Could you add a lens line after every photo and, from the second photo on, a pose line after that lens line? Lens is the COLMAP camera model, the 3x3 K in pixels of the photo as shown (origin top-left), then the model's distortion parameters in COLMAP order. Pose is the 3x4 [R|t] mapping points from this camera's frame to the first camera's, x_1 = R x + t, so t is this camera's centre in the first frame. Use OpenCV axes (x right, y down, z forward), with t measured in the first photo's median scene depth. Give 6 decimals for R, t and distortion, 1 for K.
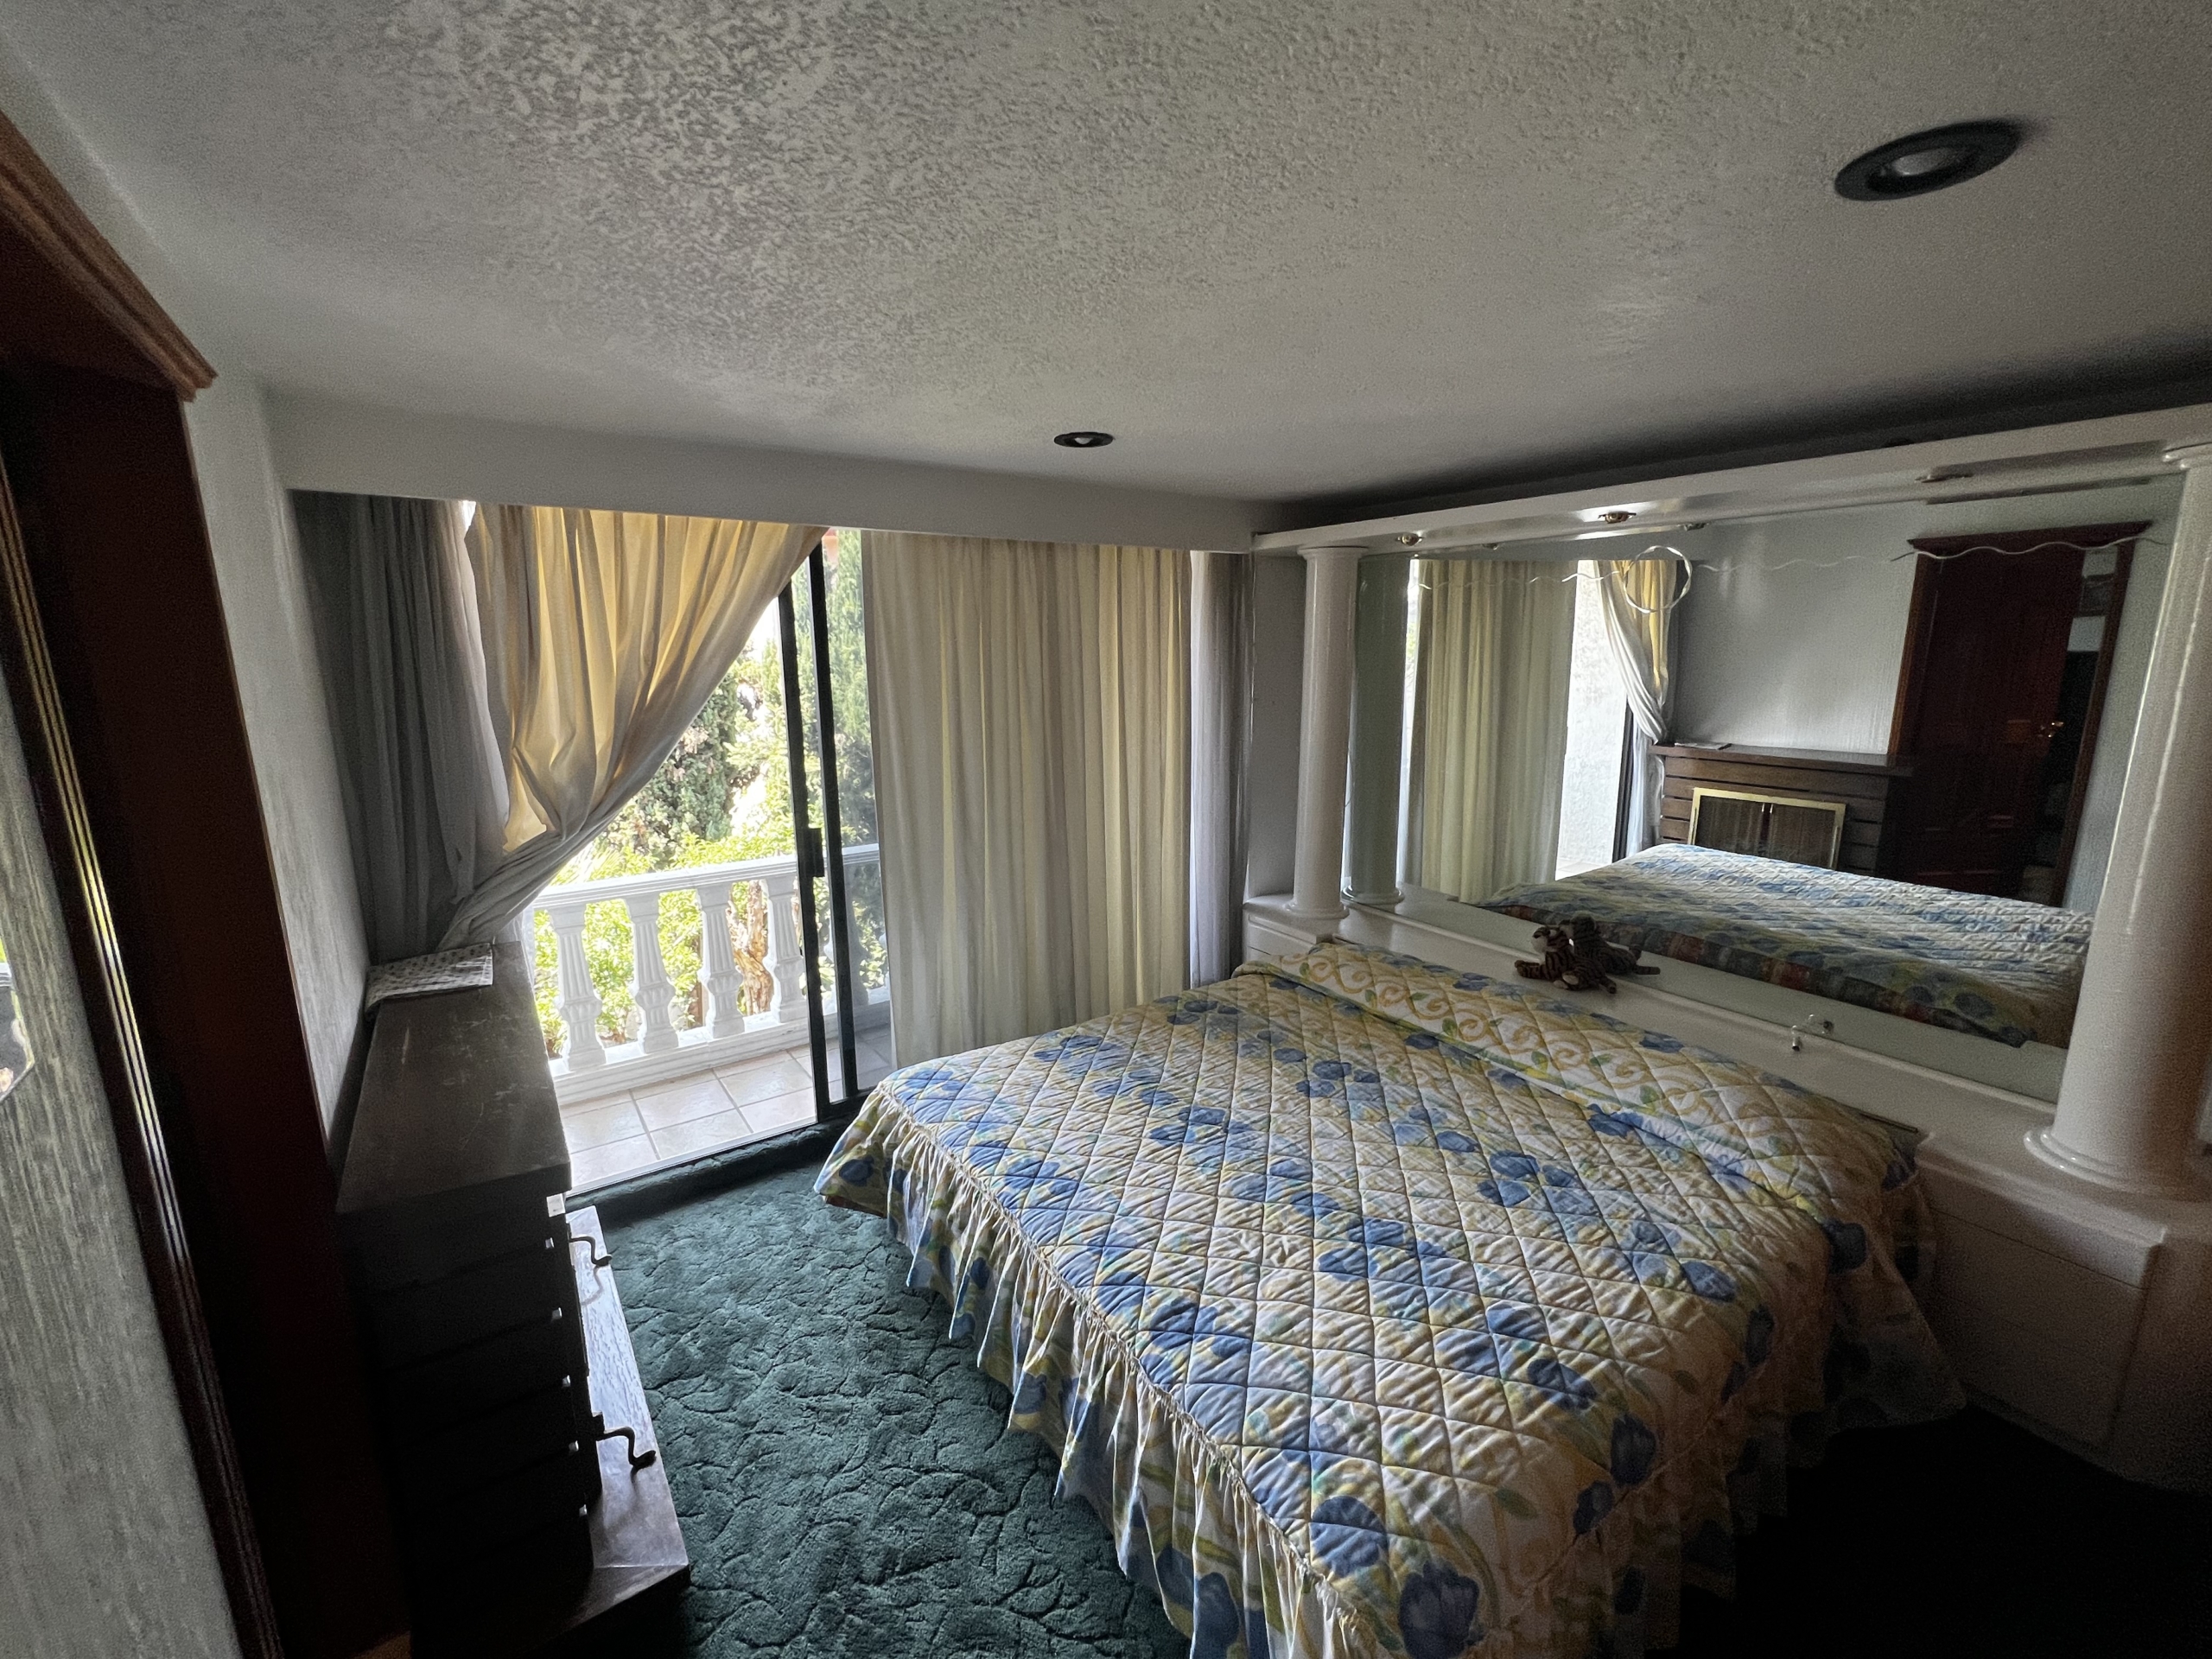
lens RADIAL K [[915.0, 0, 1106.0], [0, 915.0, 829.5], [0, 0, 1]] dist [-0.002906, 0.000798]
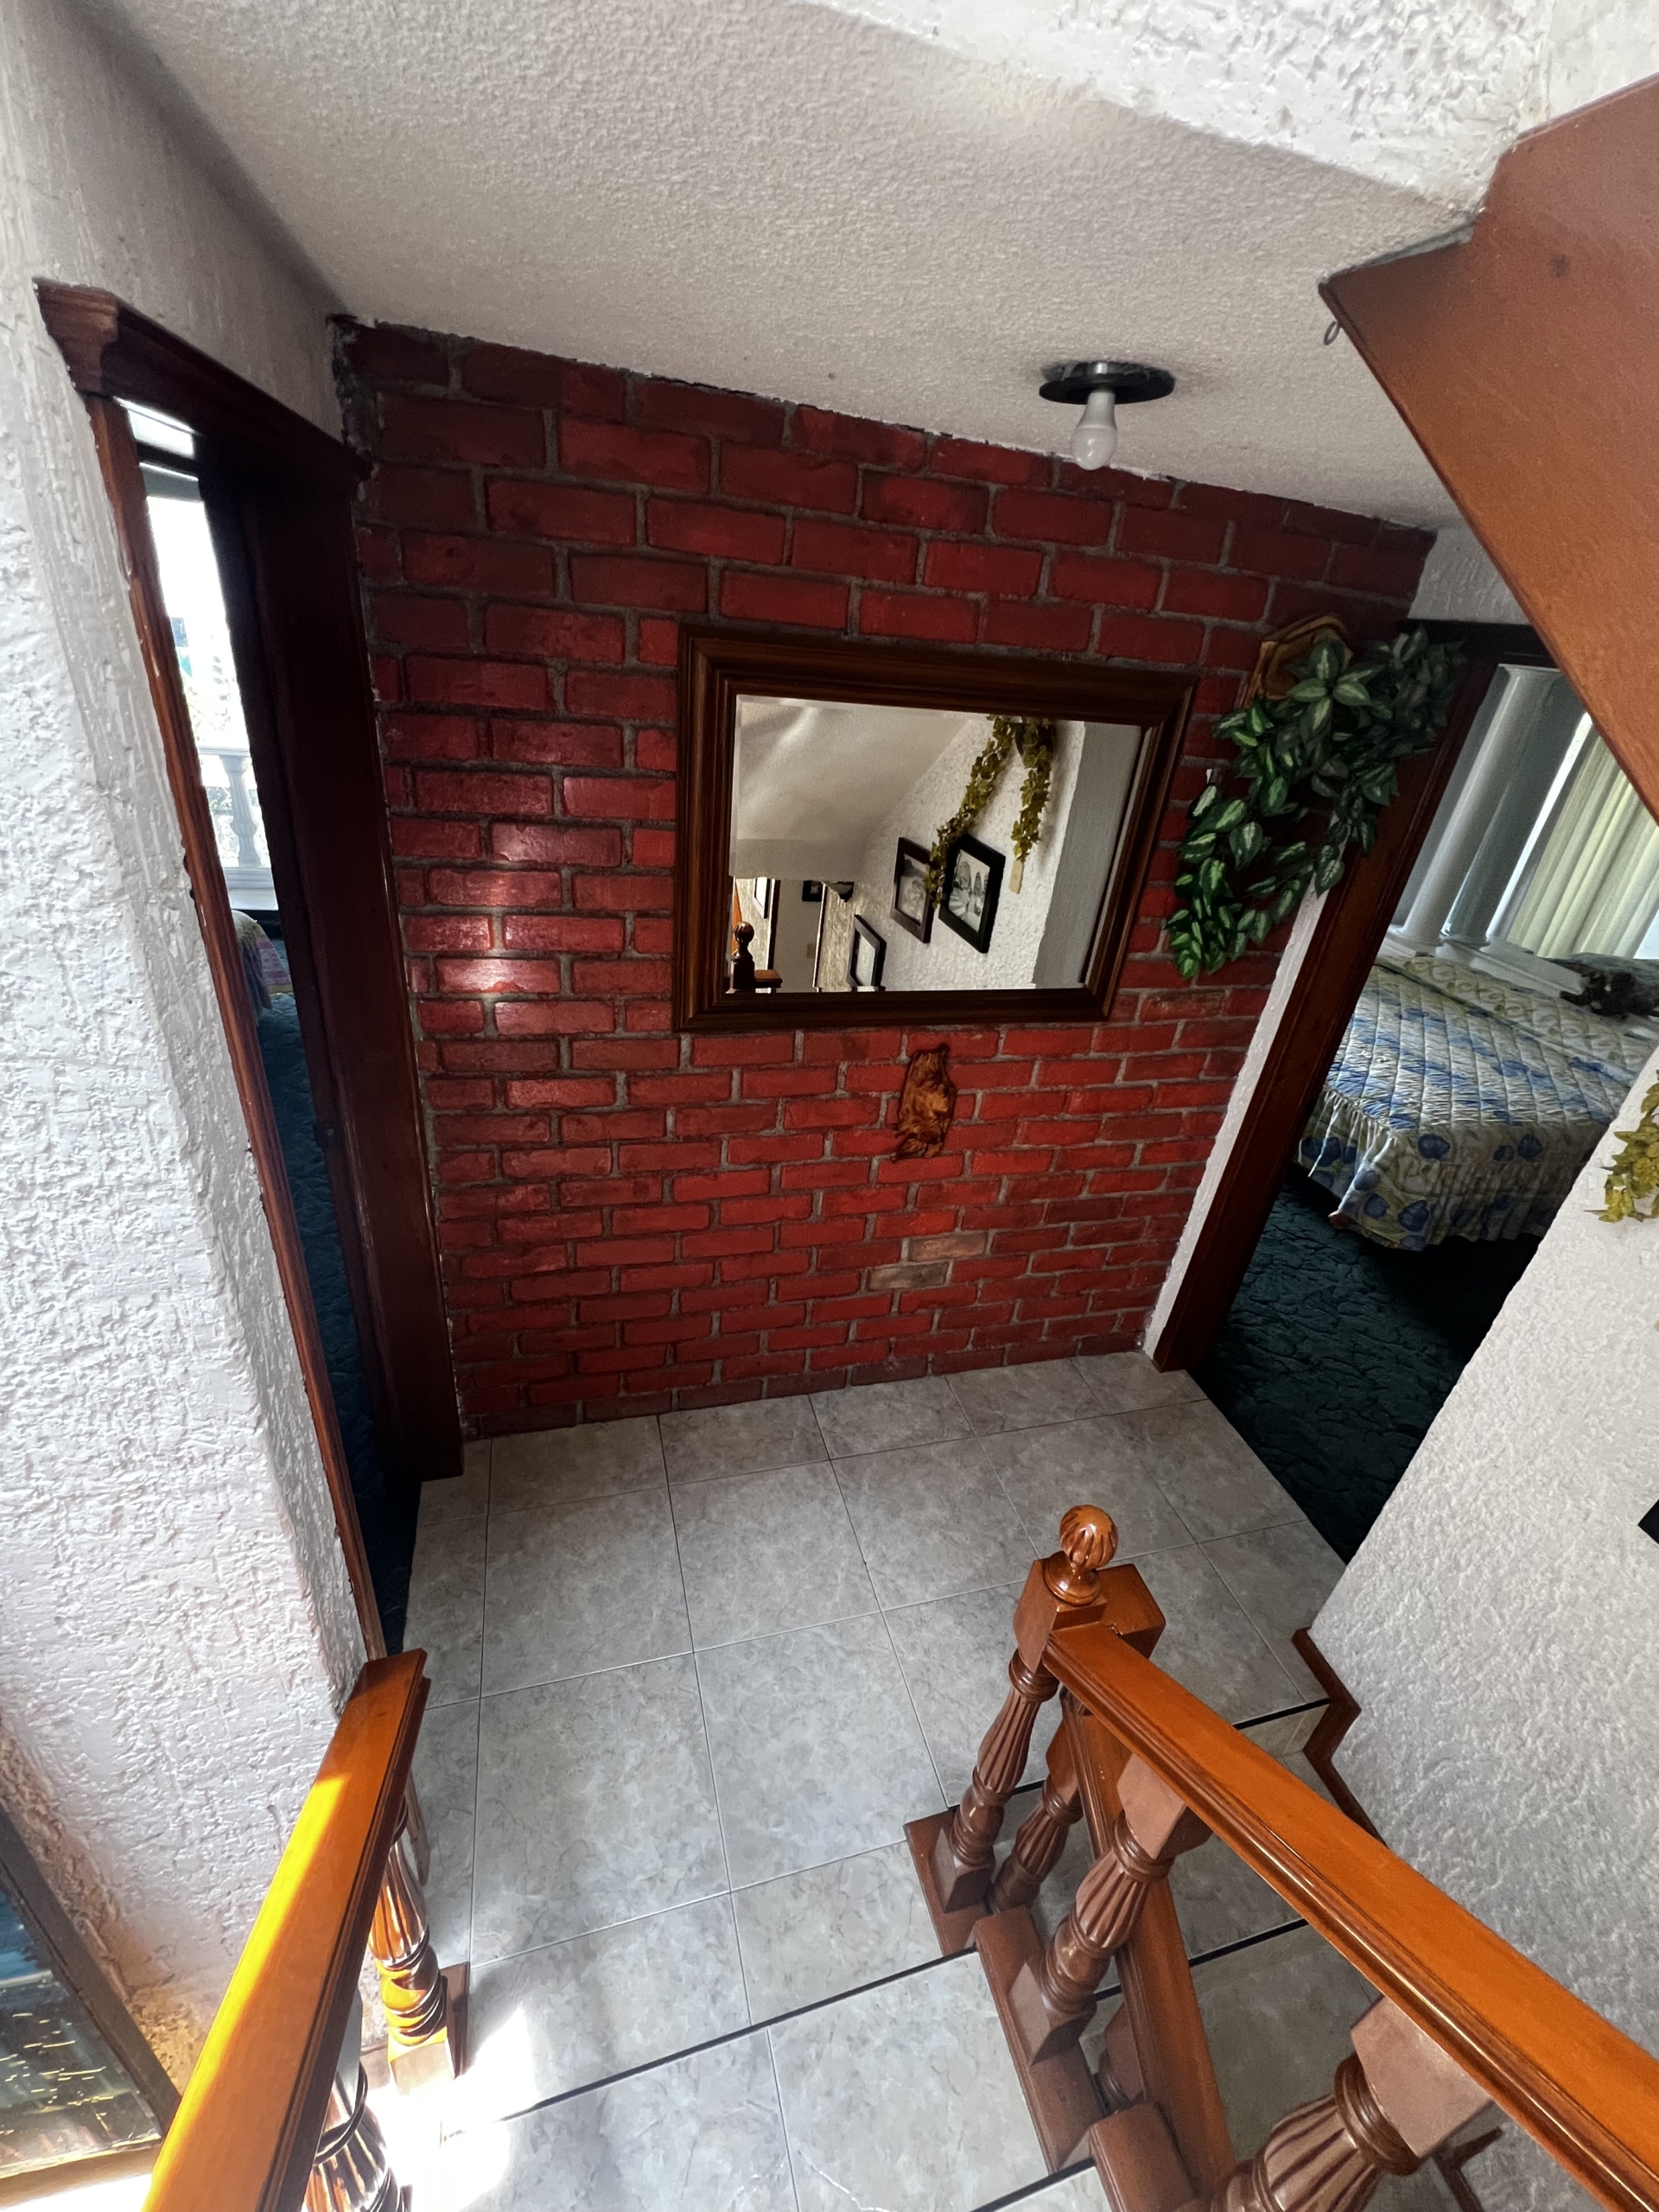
lens RADIAL K [[915.0, 0, 829.5], [0, 915.0, 1106.0], [0, 0, 1]] dist [-0.002906, 0.000798]
pose [[0.938377, 0.251878, -0.236657, -0.508280], [-0.175829, 0.937425, 0.300529, 0.150013], [0.297545, -0.240399, 0.923946, -1.449880]]
